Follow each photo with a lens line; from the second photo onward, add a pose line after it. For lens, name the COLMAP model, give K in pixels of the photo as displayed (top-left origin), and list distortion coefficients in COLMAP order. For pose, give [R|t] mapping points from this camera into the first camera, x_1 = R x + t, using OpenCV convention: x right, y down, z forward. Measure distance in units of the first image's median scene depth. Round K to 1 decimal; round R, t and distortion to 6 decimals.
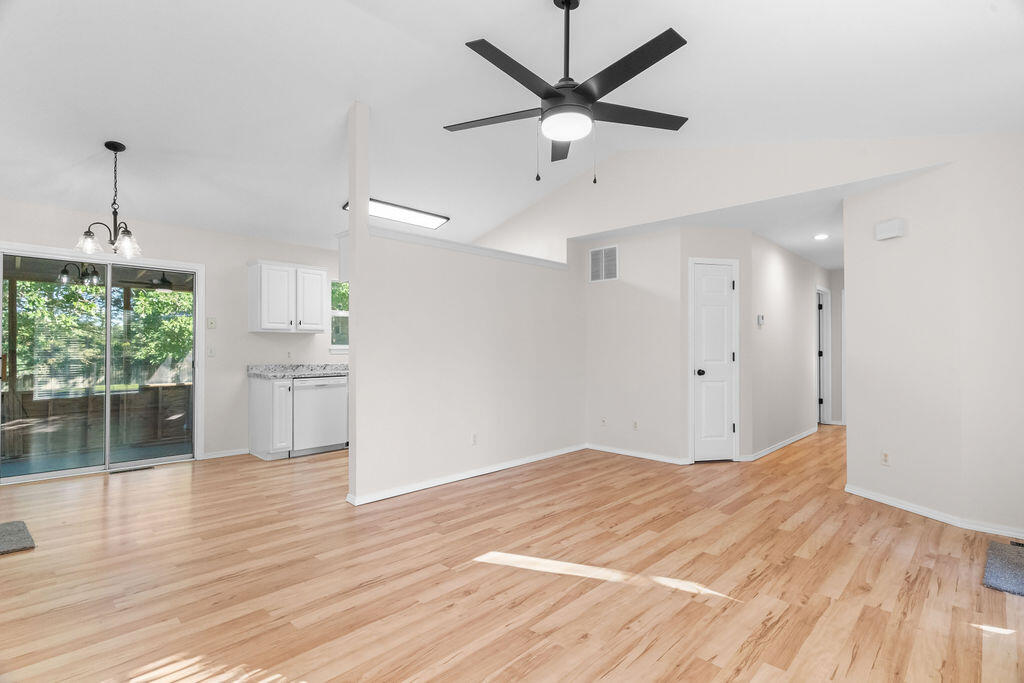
lens RADIAL K [[486.0, 0, 510.7], [0, 486.0, 350.9], [0, 0, 1]] dist [-0.000905, 0.000000]
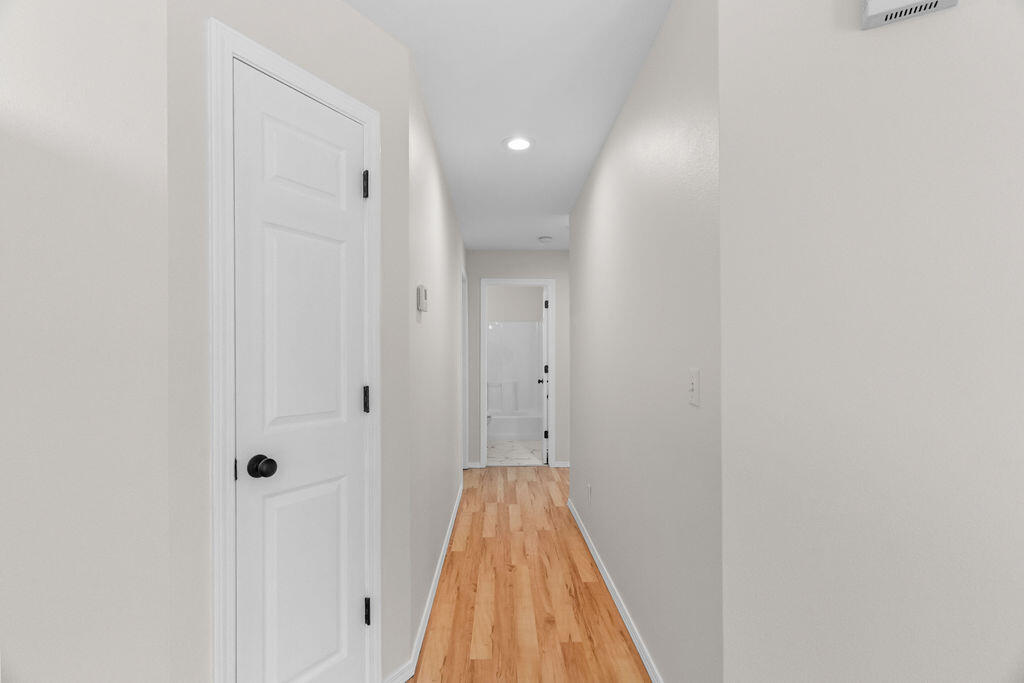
lens RADIAL K [[488.2, 0, 511.7], [0, 488.2, 354.6], [0, 0, 1]] dist [0.002952, 0.000403]
pose [[0.682439, 0.002484, 0.730938, 0.431557], [0.003269, 0.999974, -0.006451, -0.023109], [-0.730935, 0.006792, 0.682413, 1.069367]]
